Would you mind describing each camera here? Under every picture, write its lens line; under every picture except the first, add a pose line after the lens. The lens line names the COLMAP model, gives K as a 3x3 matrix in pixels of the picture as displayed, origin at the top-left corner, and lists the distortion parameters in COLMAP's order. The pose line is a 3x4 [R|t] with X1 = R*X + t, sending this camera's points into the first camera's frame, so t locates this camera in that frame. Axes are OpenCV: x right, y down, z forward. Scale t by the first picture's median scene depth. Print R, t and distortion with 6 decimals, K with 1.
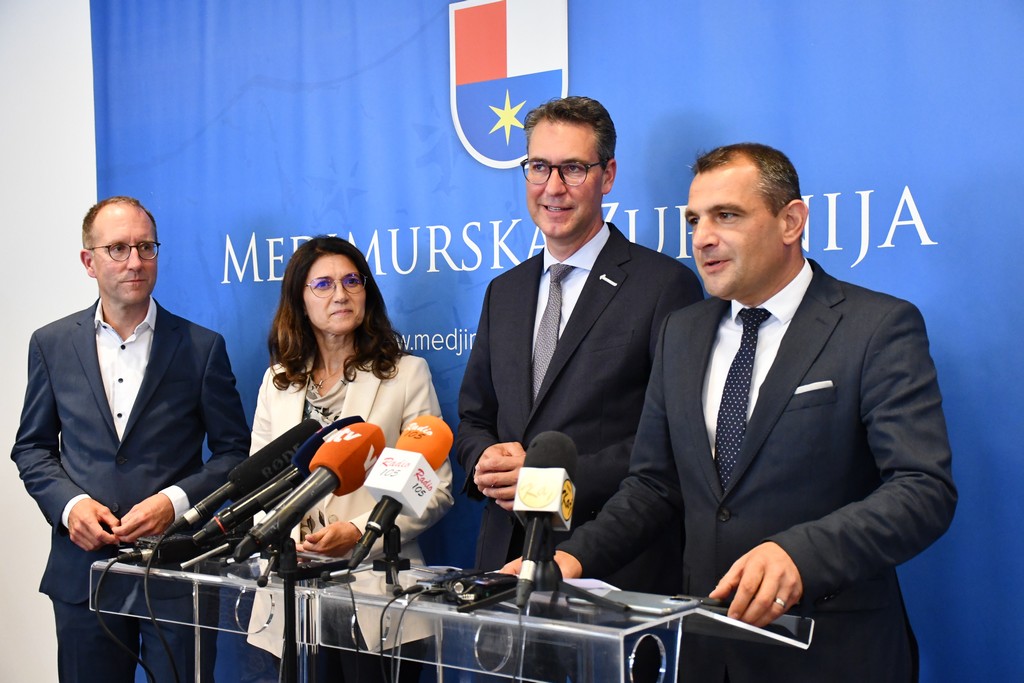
lens RADIAL K [[1465.9, 0, 511.8], [0, 1465.9, 351.5], [0, 0, 1]] dist [0.183143, 0.140764]
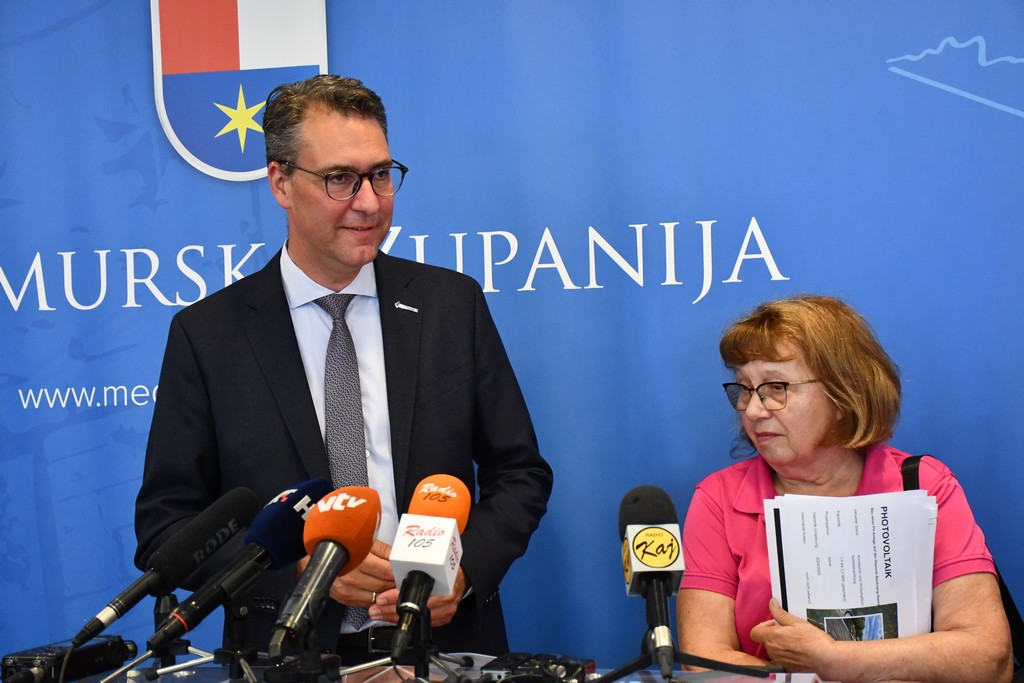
lens RADIAL K [[1788.4, 0, 512.5], [0, 1788.4, 354.5], [0, 0, 1]] dist [0.171179, 1.339267]
pose [[0.915692, -0.006547, 0.401827, -0.327207], [0.019629, 0.999403, -0.028447, 0.003977], [-0.401400, 0.033936, 0.915274, 0.032604]]
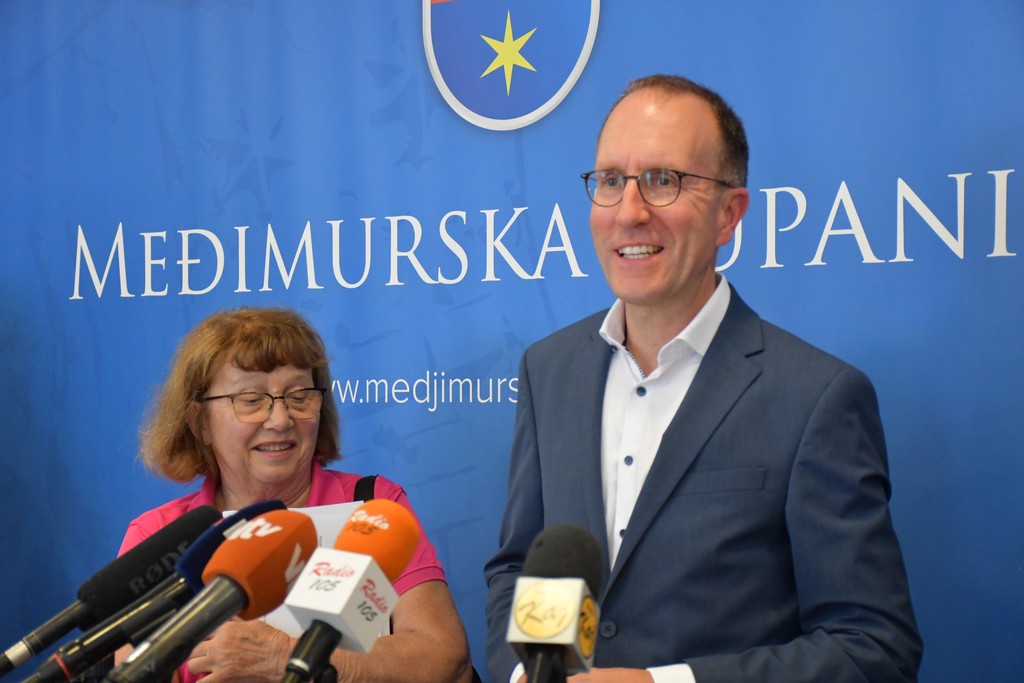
lens RADIAL K [[2285.2, 0, 512.0], [0, 2285.2, 341.5], [0, 0, 1]] dist [0.553587, 0.223941]
pose [[0.999962, 0.007767, -0.003841, 0.004306], [-0.007877, 0.999534, -0.029475, 0.001470], [0.003610, 0.029504, 0.999558, -0.039285]]
